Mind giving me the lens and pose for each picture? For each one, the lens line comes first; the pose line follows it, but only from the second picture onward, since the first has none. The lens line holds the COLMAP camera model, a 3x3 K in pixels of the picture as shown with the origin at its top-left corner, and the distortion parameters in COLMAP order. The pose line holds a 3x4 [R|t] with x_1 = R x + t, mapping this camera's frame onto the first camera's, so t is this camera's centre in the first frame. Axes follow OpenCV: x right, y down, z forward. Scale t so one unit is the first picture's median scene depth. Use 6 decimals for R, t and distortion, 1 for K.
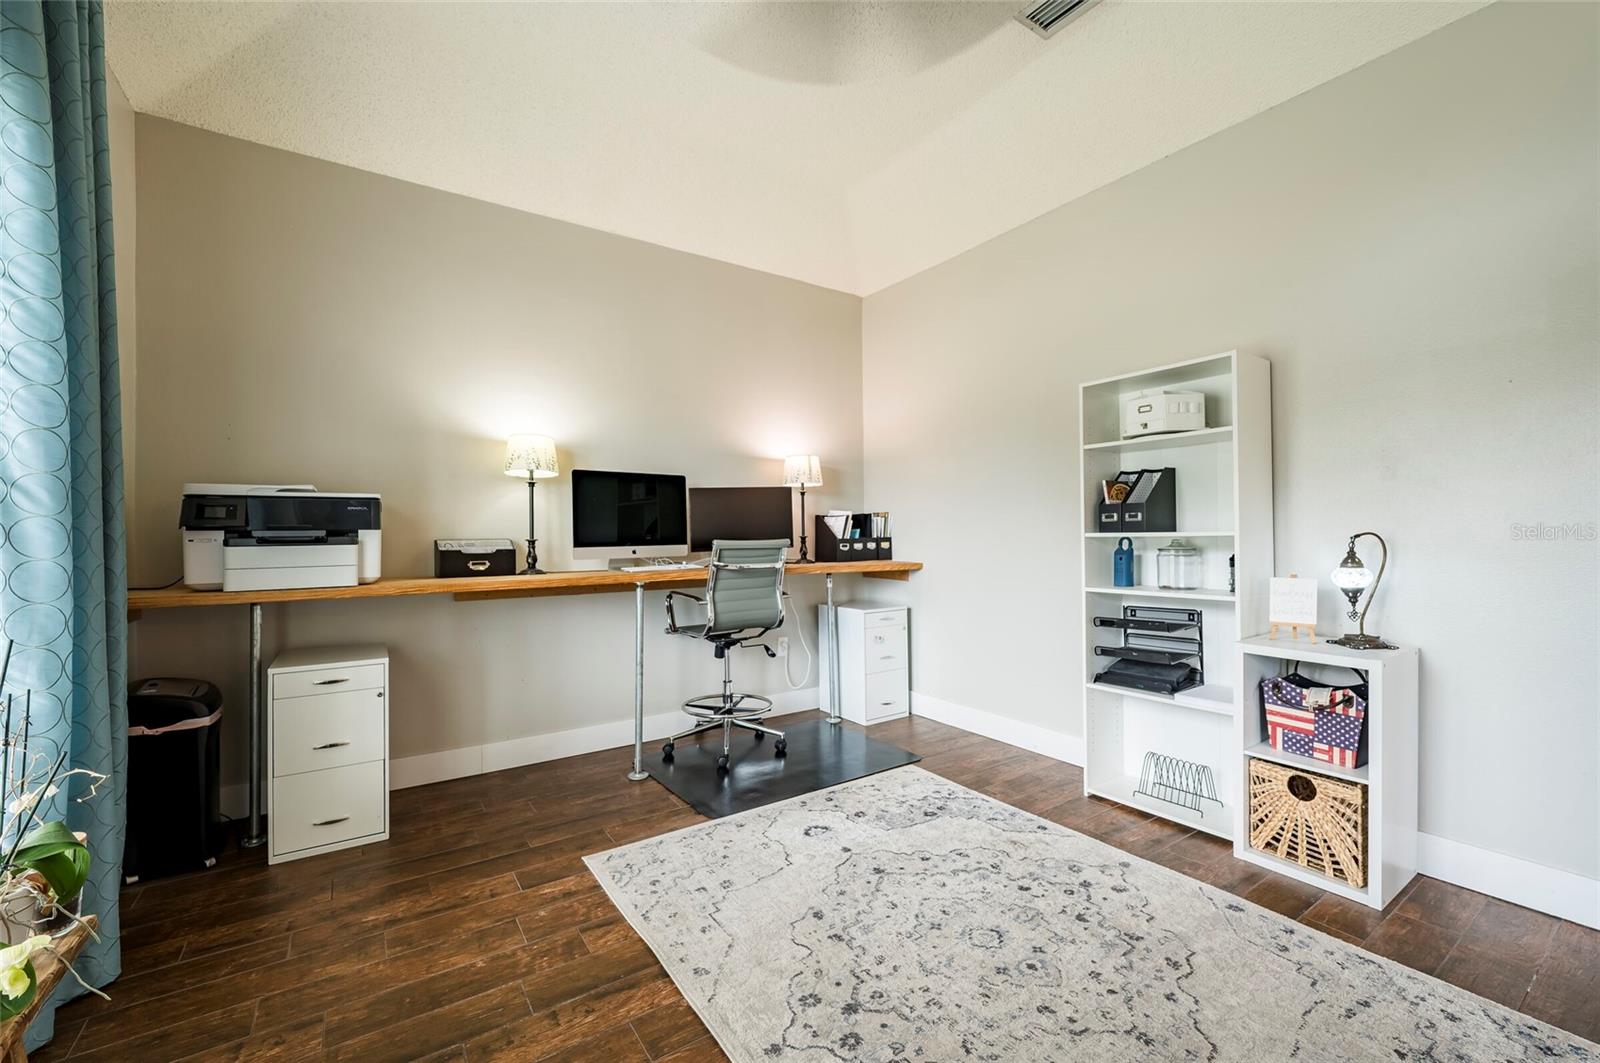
lens RADIAL K [[660.1, 0, 800.0], [0, 660.1, 531.5], [0, 0, 1]] dist [-0.000288, -0.000206]
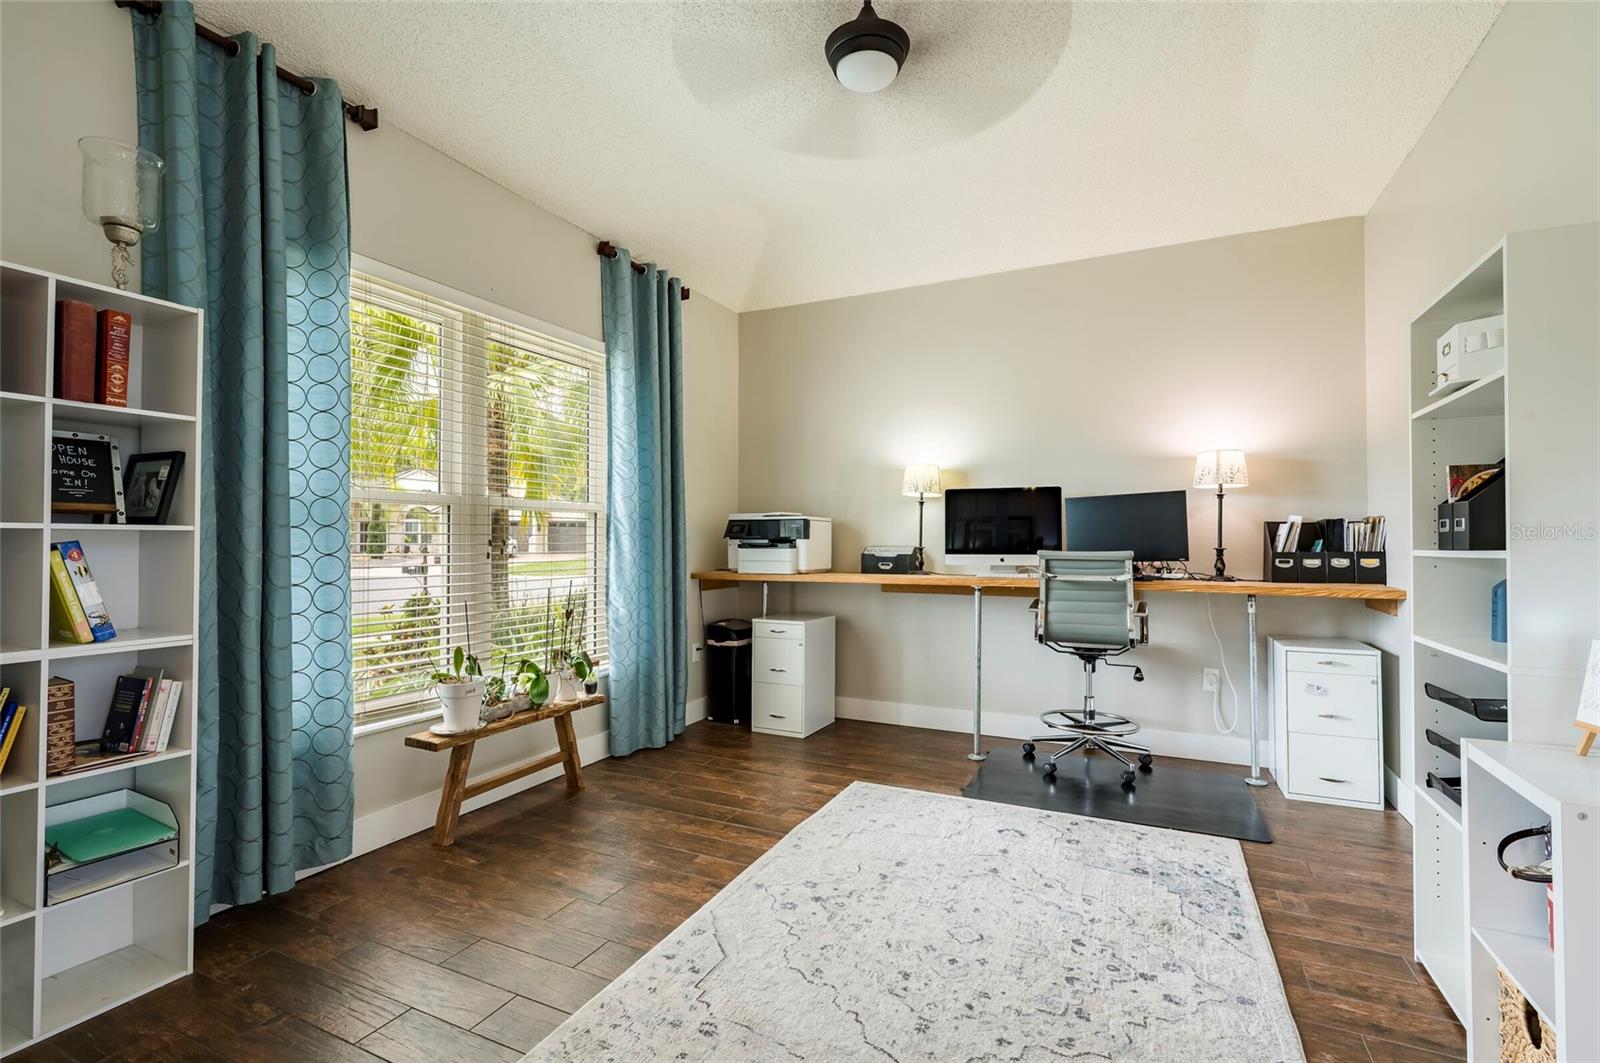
lens RADIAL K [[722.7, 0, 800.0], [0, 722.7, 531.5], [0, 0, 1]] dist [0.000701, 0.000014]
pose [[0.492707, -0.004338, -0.870184, 0.750475], [-0.003262, 0.999971, -0.006832, -0.008349], [0.870189, 0.006205, 0.492679, 0.133747]]
